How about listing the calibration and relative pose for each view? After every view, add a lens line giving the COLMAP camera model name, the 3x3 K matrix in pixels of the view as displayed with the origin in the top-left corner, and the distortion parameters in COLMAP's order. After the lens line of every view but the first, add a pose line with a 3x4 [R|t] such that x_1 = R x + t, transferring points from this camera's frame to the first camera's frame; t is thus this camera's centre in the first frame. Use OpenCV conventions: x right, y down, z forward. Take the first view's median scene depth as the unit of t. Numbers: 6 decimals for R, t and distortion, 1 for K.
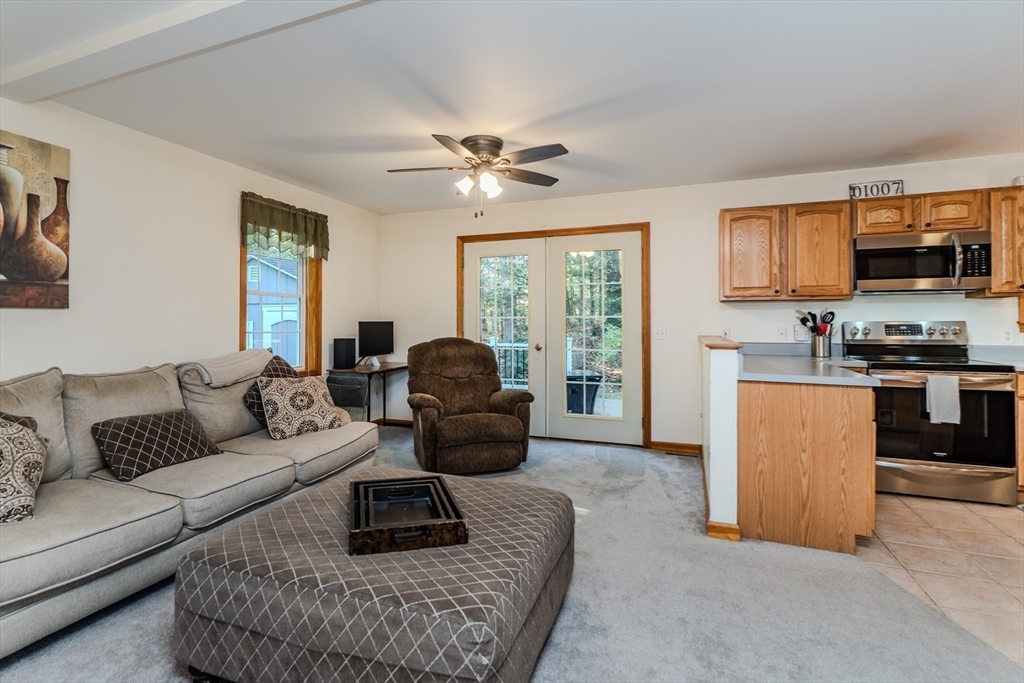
lens RADIAL K [[494.1, 0, 476.1], [0, 494.1, 318.6], [0, 0, 1]] dist [-0.002551, 0.000046]
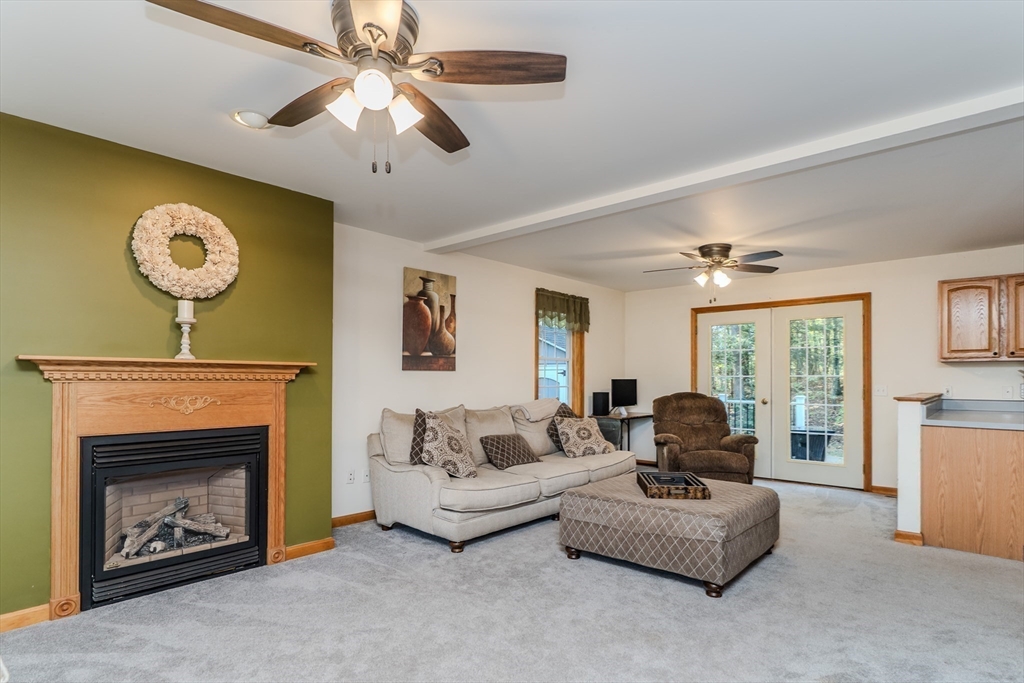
lens RADIAL K [[528.0, 0, 527.7], [0, 528.0, 375.4], [0, 0, 1]] dist [-0.000987, 0.000164]
pose [[0.950079, 0.000943, -0.312008, -0.022620], [-0.001274, 0.999999, -0.000856, -0.003499], [0.312007, 0.001211, 0.950079, -0.494116]]
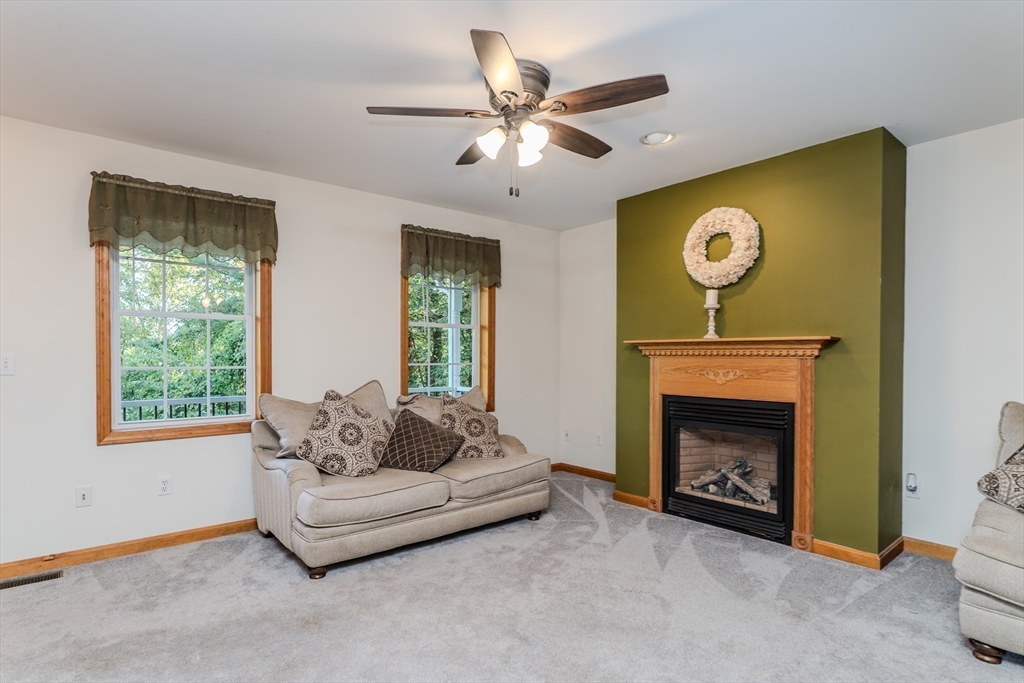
lens RADIAL K [[537.1, 0, 506.4], [0, 537.1, 361.7], [0, 0, 1]] dist [-0.001072, -0.000072]
pose [[-0.459412, 0.012695, -0.888132, 0.279319], [0.006356, 0.999919, 0.011005, 0.001162], [0.888200, -0.000589, -0.459456, 0.222135]]
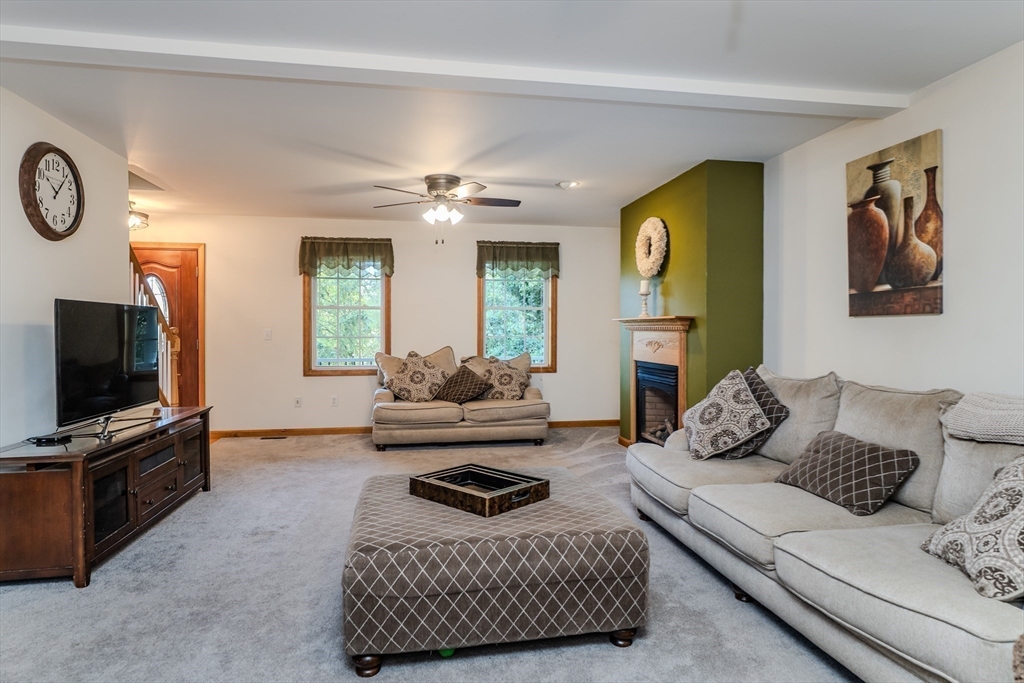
lens RADIAL K [[597.6, 0, 515.1], [0, 597.6, 336.2], [0, 0, 1]] dist [0.002597, 0.000281]
pose [[-0.836299, 0.007128, -0.548228, 0.287807], [0.004709, 0.999972, 0.005819, 0.007334], [0.548254, 0.002285, -0.836309, 1.143706]]
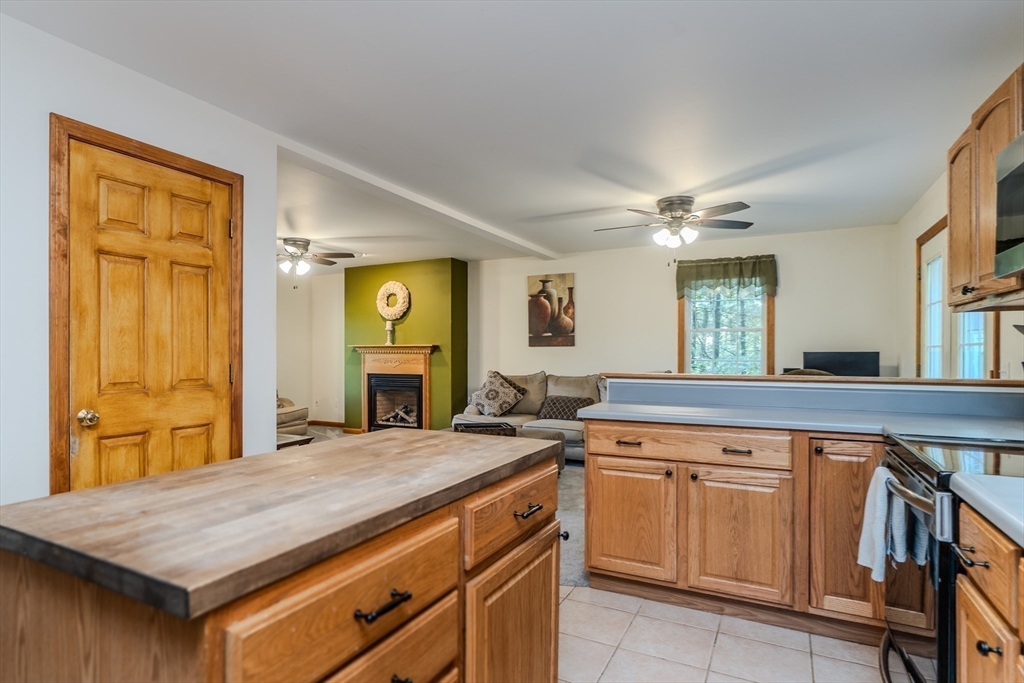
lens RADIAL K [[567.9, 0, 462.0], [0, 567.9, 356.5], [0, 0, 1]] dist [-0.001499, 0.000115]
pose [[-0.107080, 0.007013, -0.994226, 1.324900], [0.006777, 0.999957, 0.006324, 0.004288], [0.994227, -0.006061, -0.107123, 0.605323]]
